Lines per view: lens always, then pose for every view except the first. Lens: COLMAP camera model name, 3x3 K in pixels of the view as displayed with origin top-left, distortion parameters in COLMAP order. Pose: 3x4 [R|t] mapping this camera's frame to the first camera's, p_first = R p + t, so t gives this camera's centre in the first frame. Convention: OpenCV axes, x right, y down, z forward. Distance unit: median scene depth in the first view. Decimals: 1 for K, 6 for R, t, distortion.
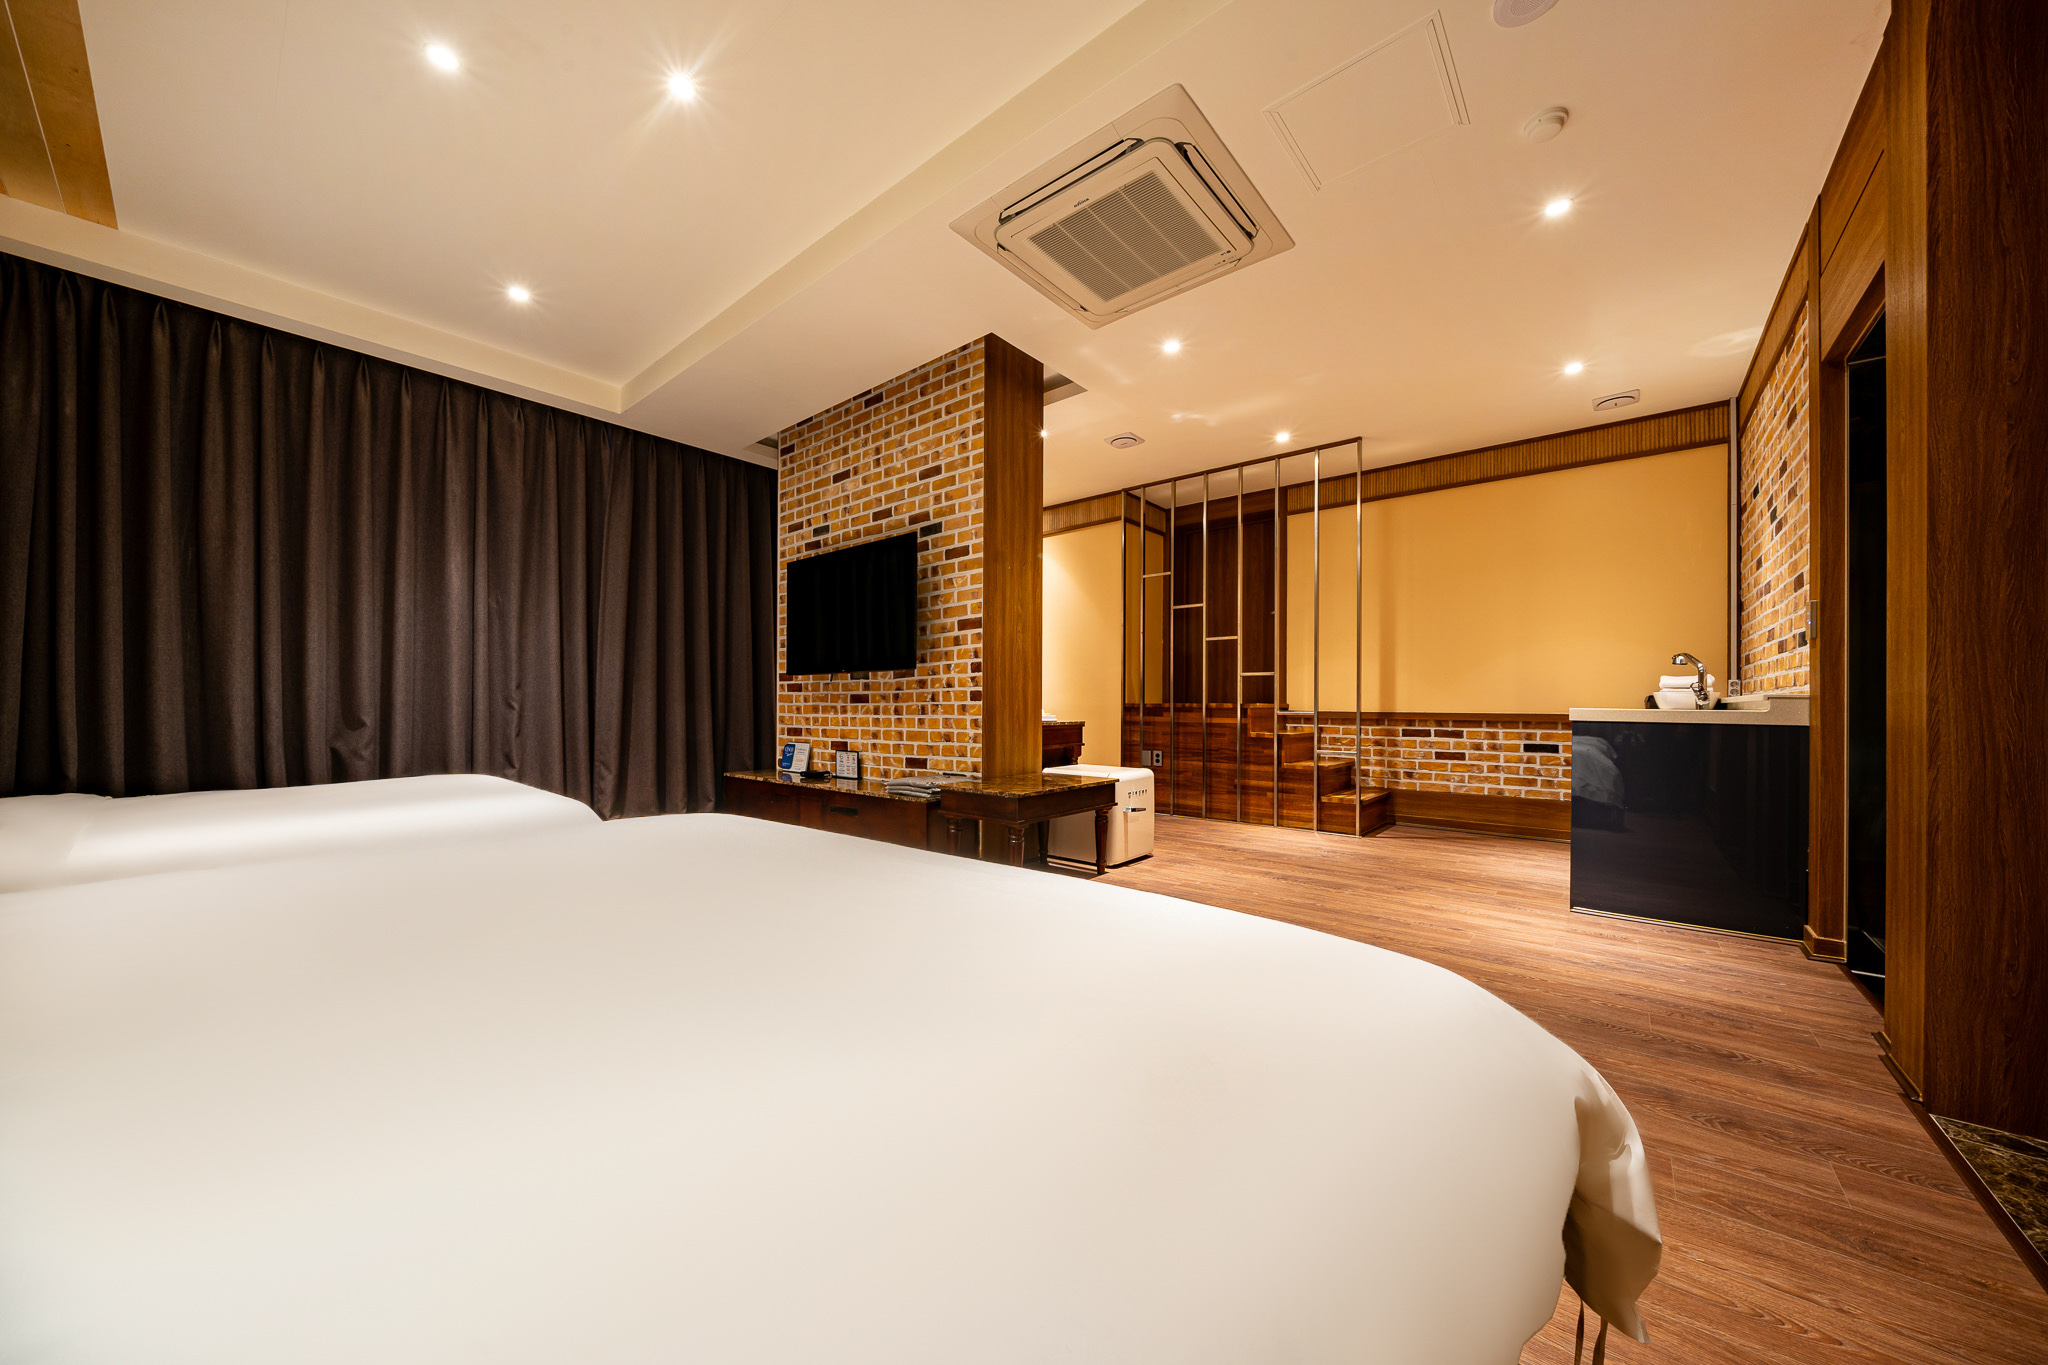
lens RADIAL K [[701.8, 0, 1033.3], [0, 701.8, 701.9], [0, 0, 1]] dist [-0.006671, -0.000058]
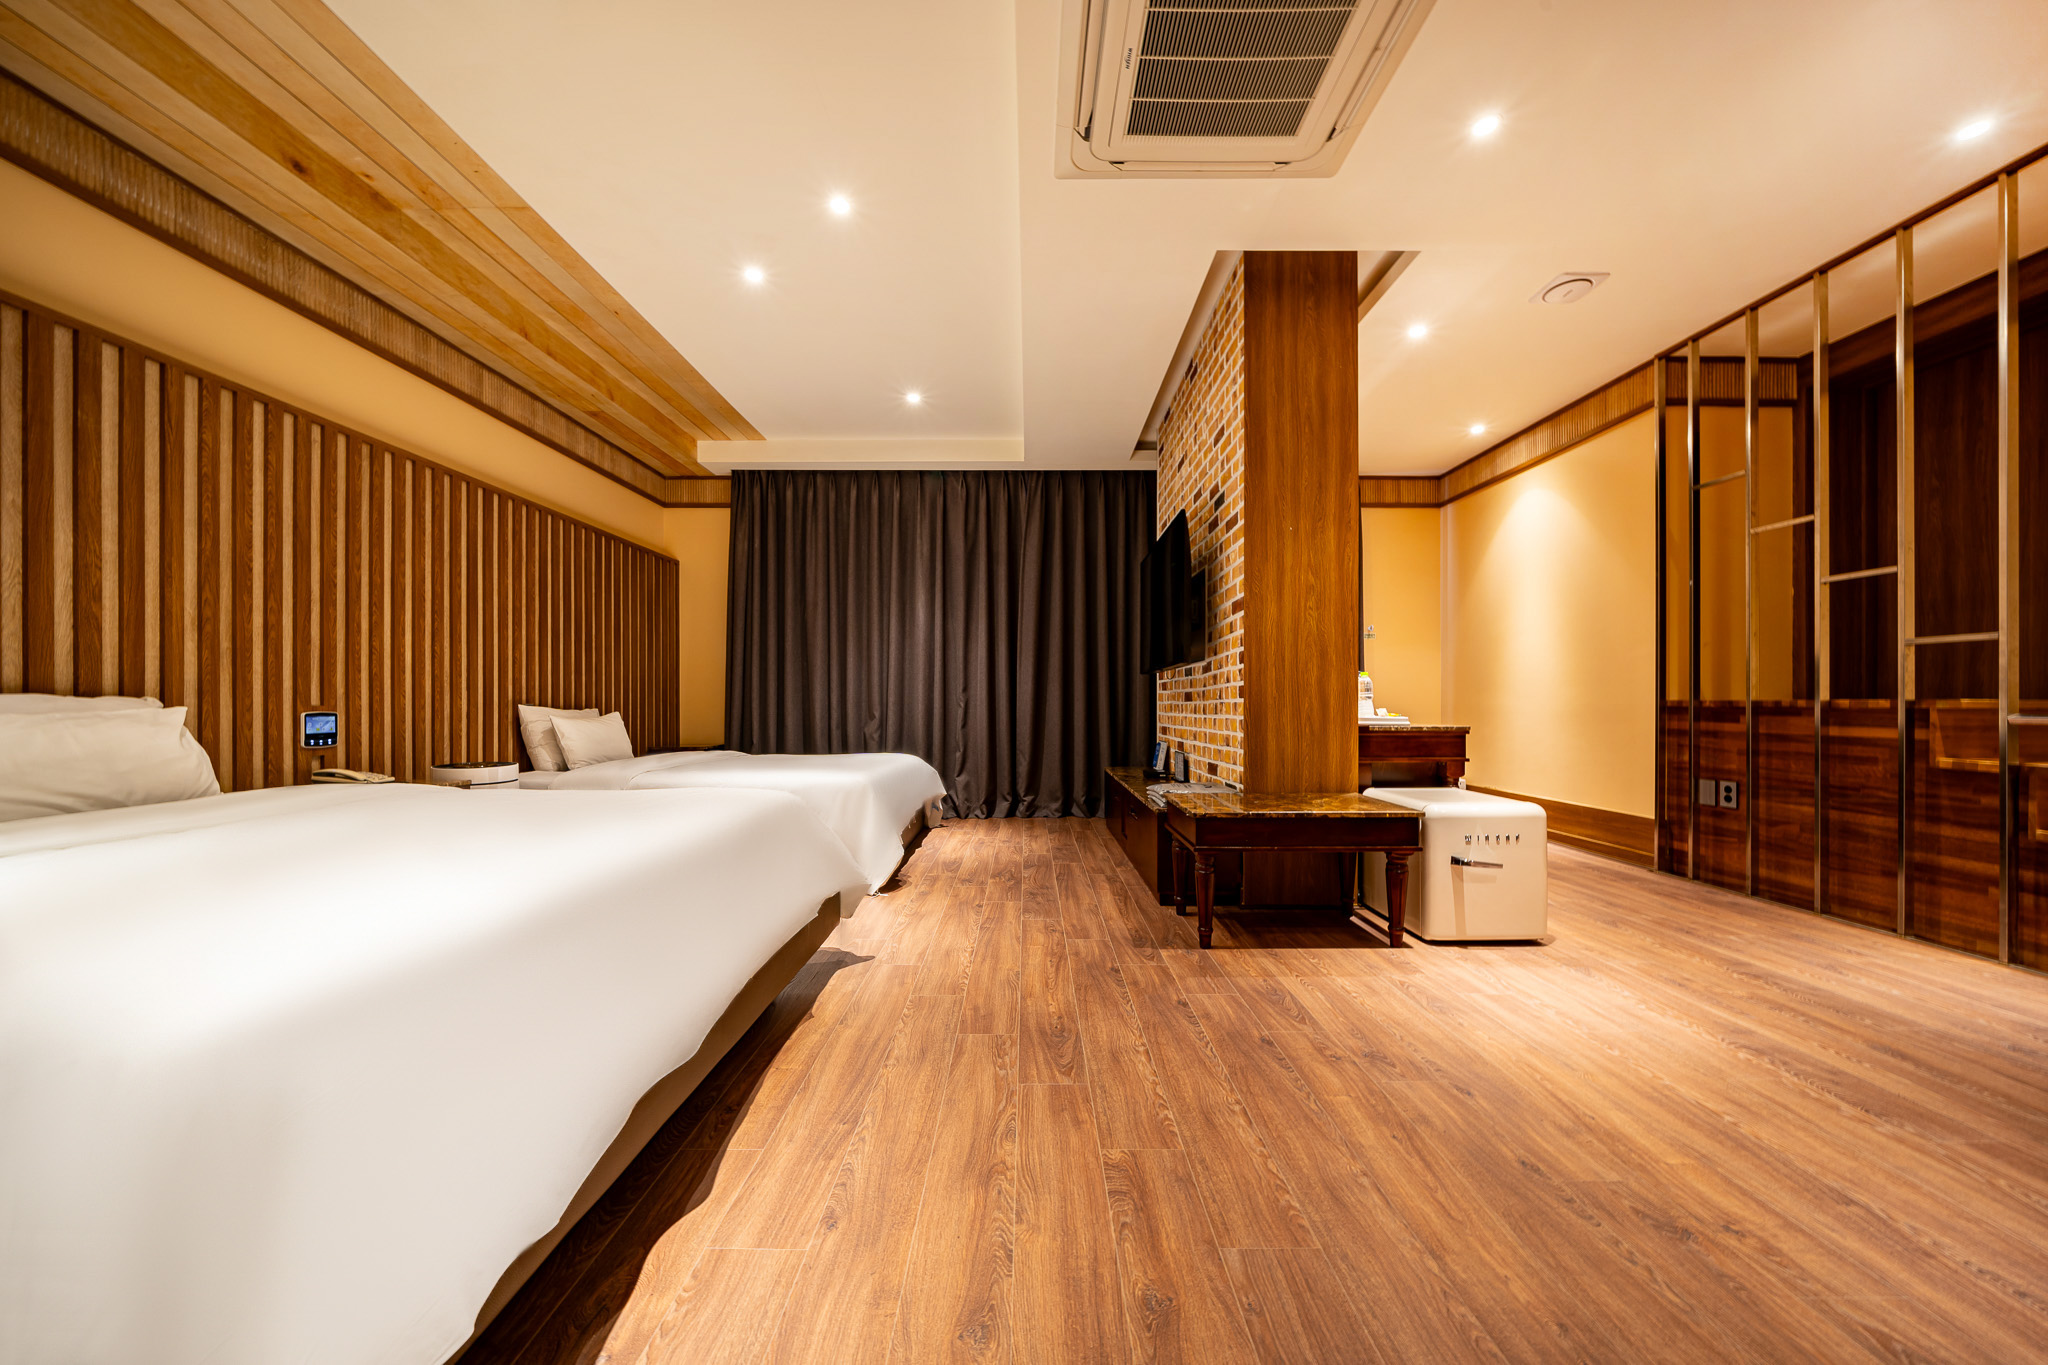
lens RADIAL K [[704.0, 0, 1017.4], [0, 704.0, 699.4], [0, 0, 1]] dist [-0.006509, -0.000024]
pose [[0.632078, -0.005723, -0.774884, 0.354368], [0.004135, 0.999983, -0.004012, 0.002237], [0.774894, -0.000668, 0.632091, 0.243731]]
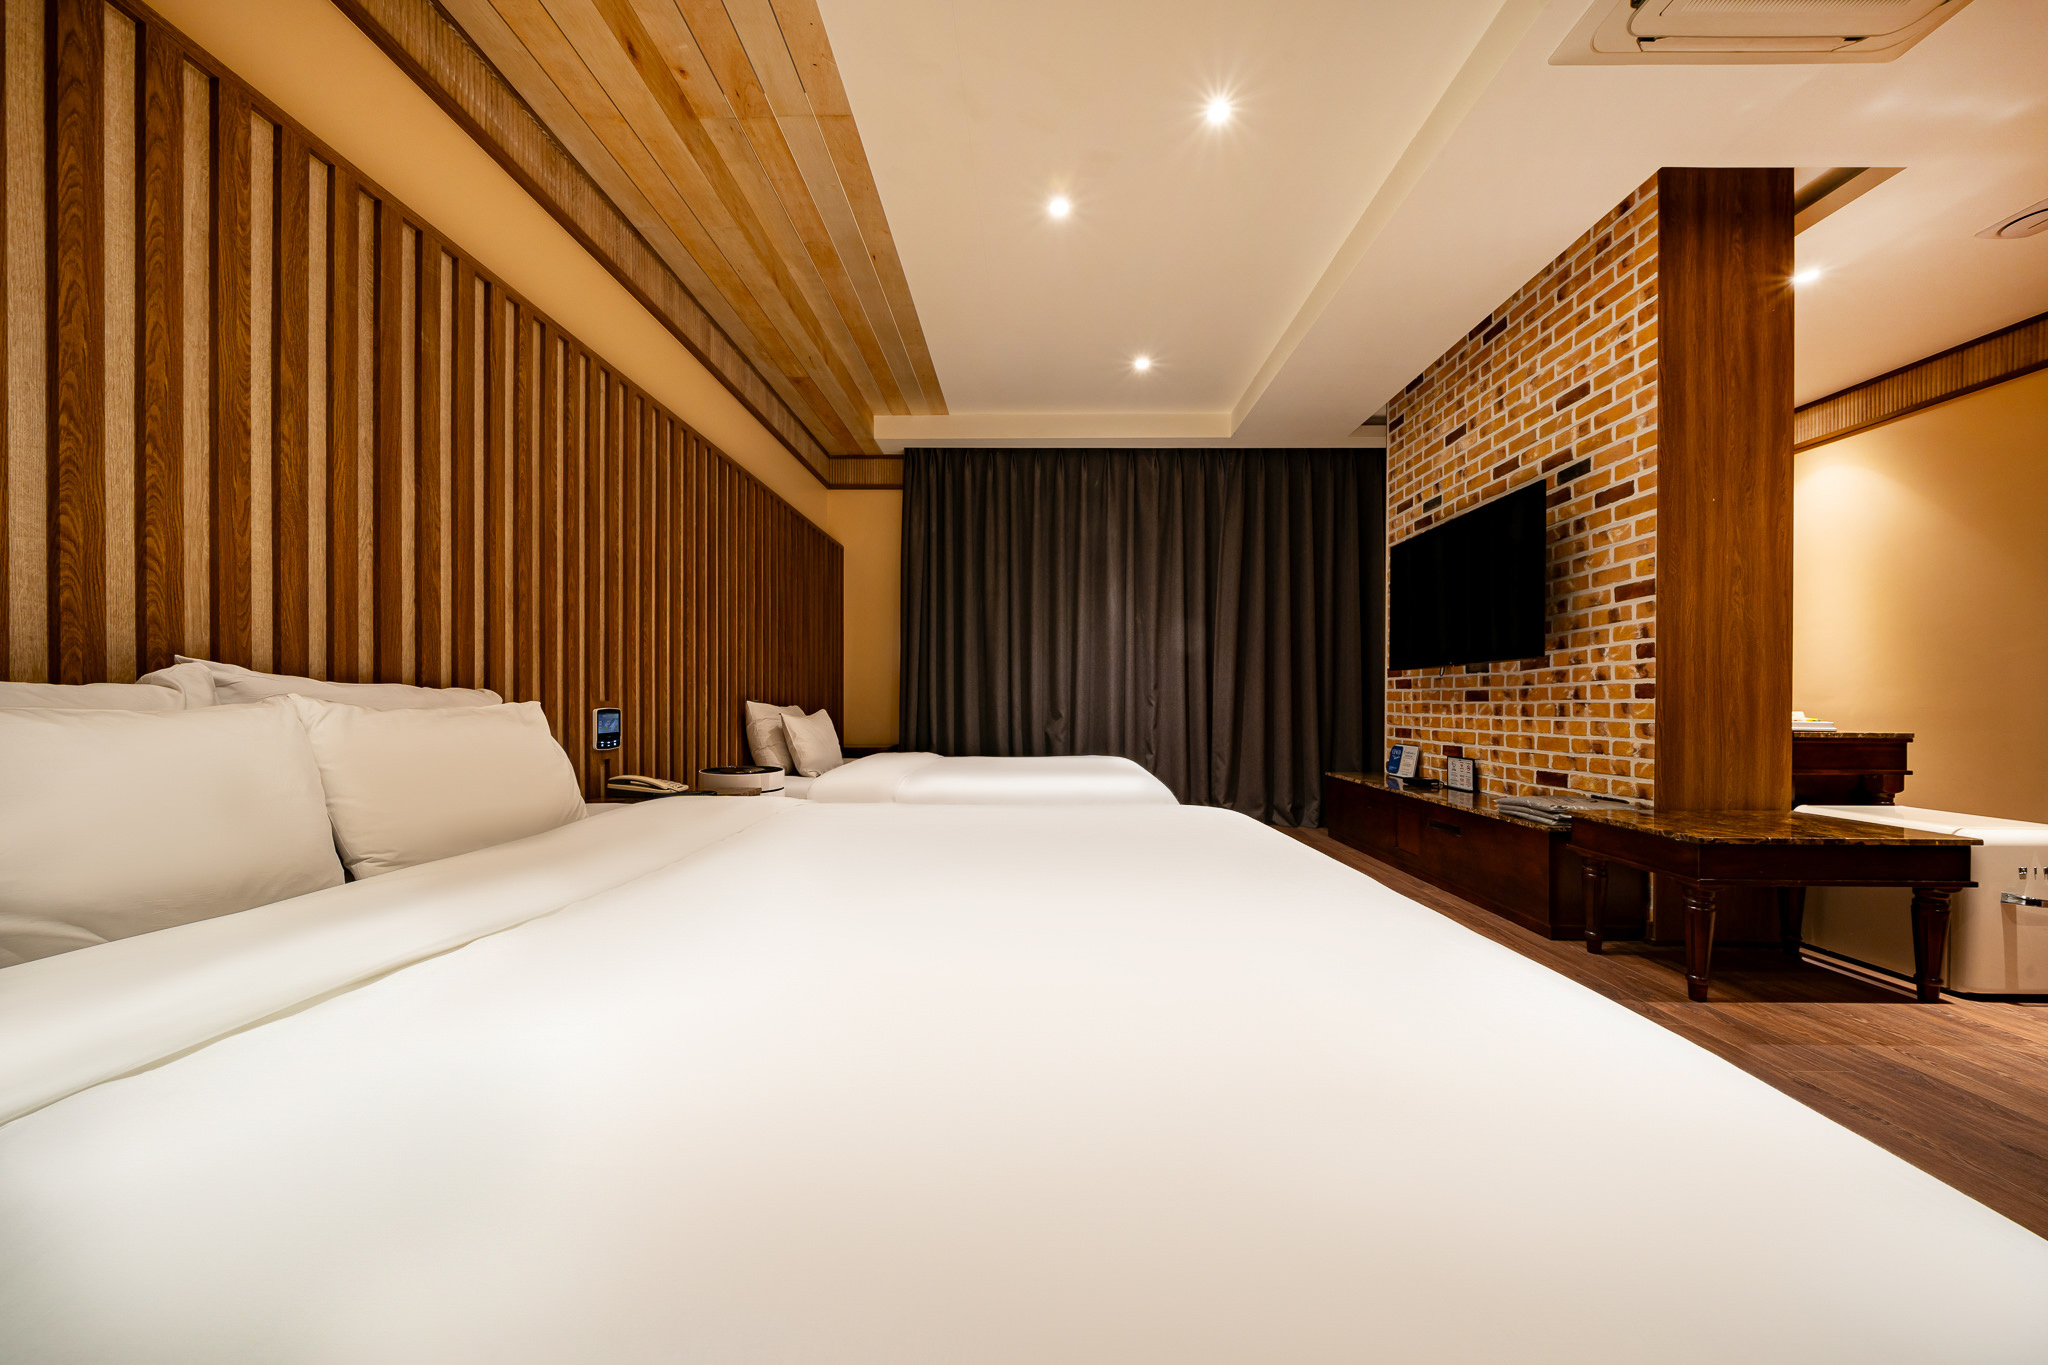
lens RADIAL K [[704.0, 0, 1017.4], [0, 704.0, 699.4], [0, 0, 1]] dist [-0.006509, -0.000024]
pose [[0.618152, 0.000660, -0.786058, 0.073918], [-0.001945, 0.999998, -0.000690, 0.001355], [0.786056, 0.001955, 0.618152, 0.059679]]
